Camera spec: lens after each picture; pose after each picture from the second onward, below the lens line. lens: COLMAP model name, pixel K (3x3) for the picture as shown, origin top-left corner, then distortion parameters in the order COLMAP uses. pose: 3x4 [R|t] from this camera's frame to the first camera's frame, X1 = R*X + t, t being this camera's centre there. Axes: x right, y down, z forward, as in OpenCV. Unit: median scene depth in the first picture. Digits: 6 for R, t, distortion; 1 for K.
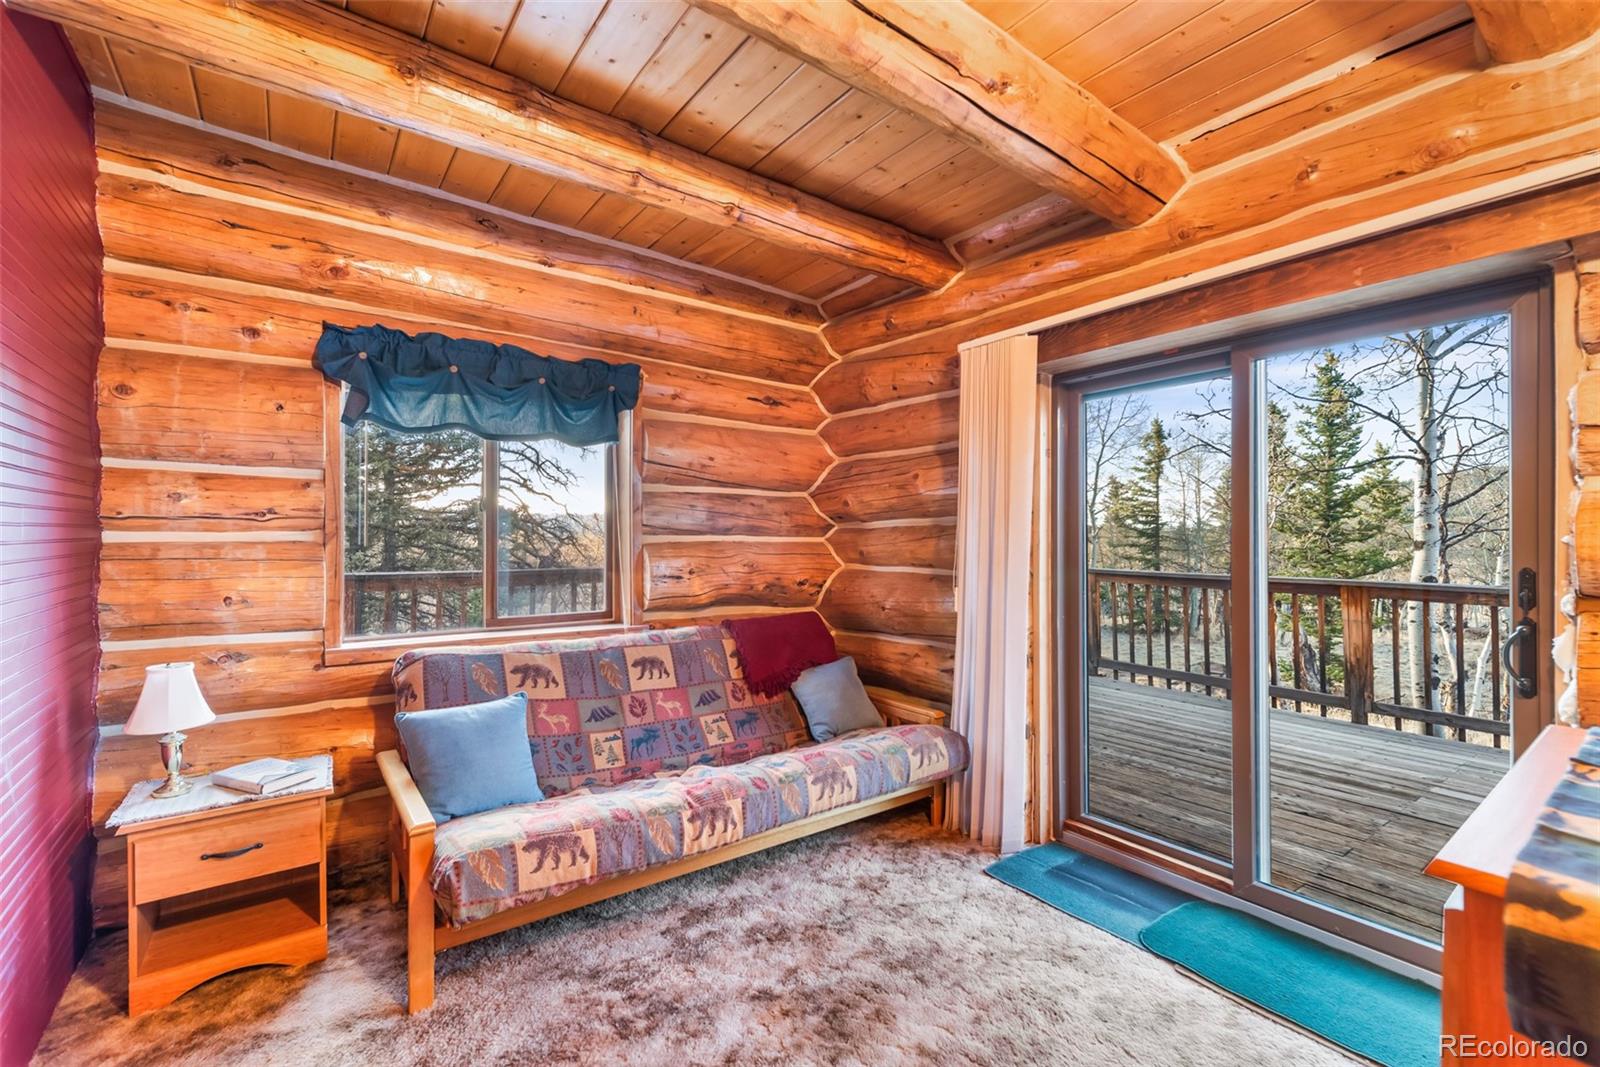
lens RADIAL K [[695.8, 0, 788.7], [0, 695.8, 543.4], [0, 0, 1]] dist [0.008640, 0.000317]
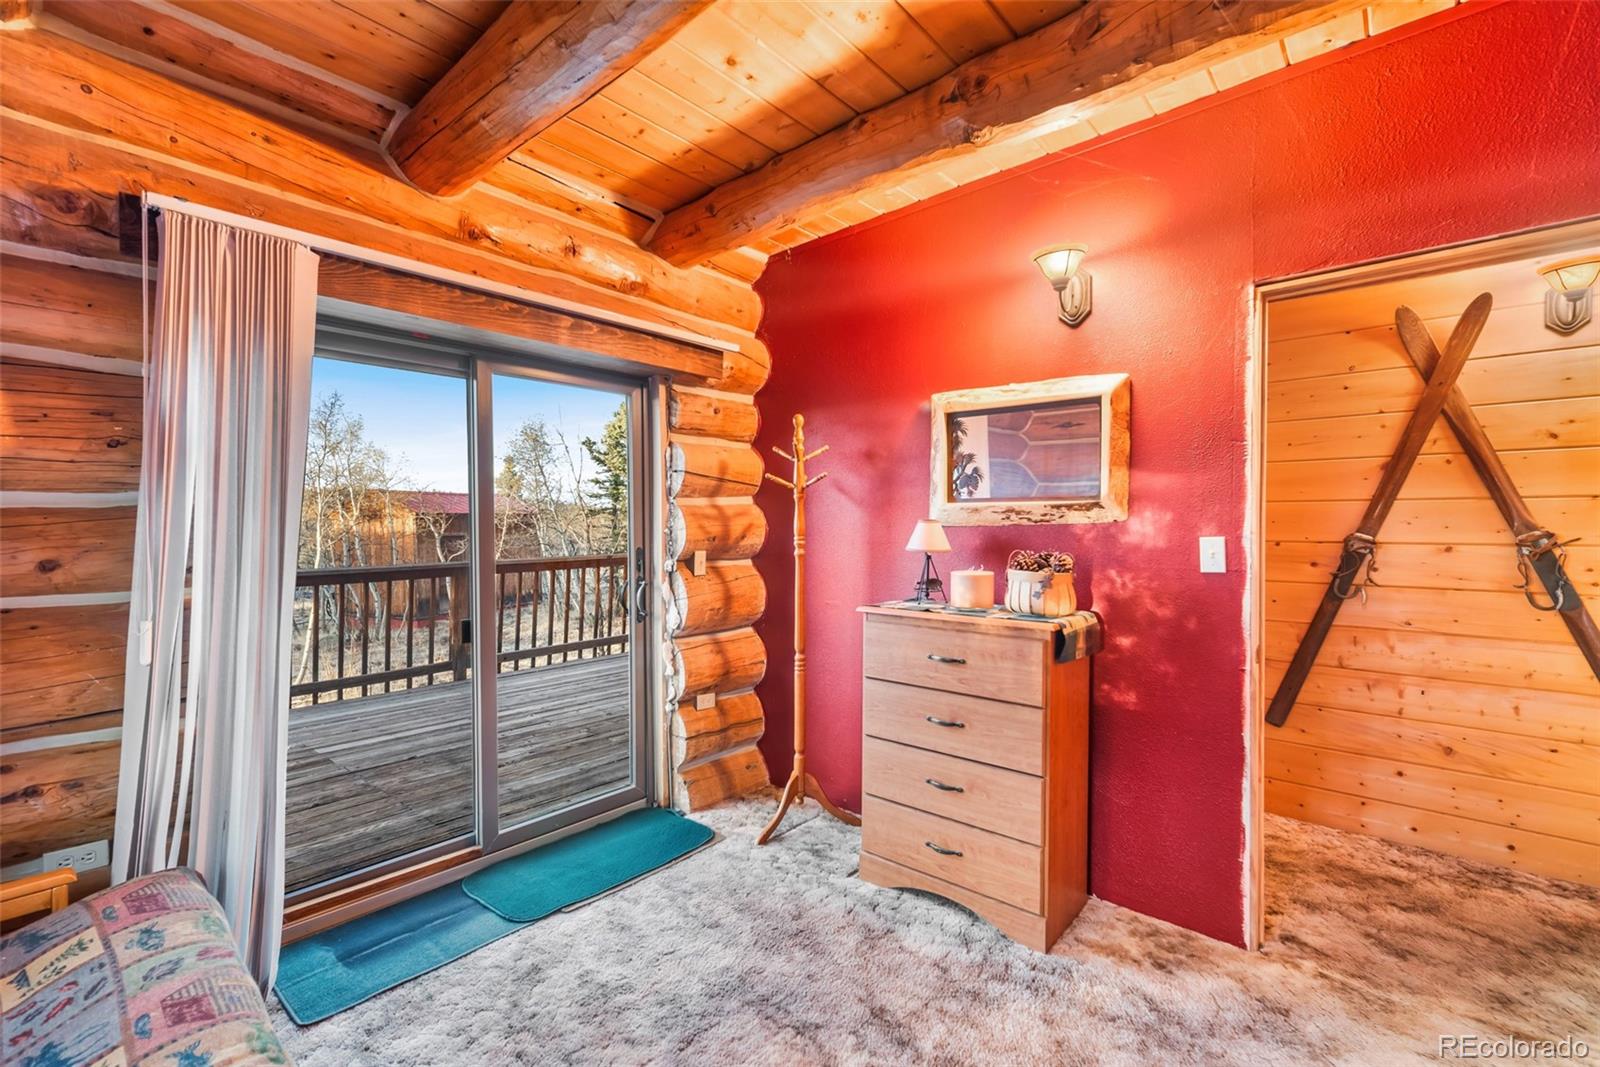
lens RADIAL K [[695.8, 0, 812.4], [0, 695.8, 528.1], [0, 0, 1]] dist [0.008640, 0.000317]
pose [[-0.234153, -0.003611, 0.972193, -0.748272], [0.006498, 0.999965, 0.005279, -0.017067], [-0.972178, 0.007553, -0.234121, 1.031407]]
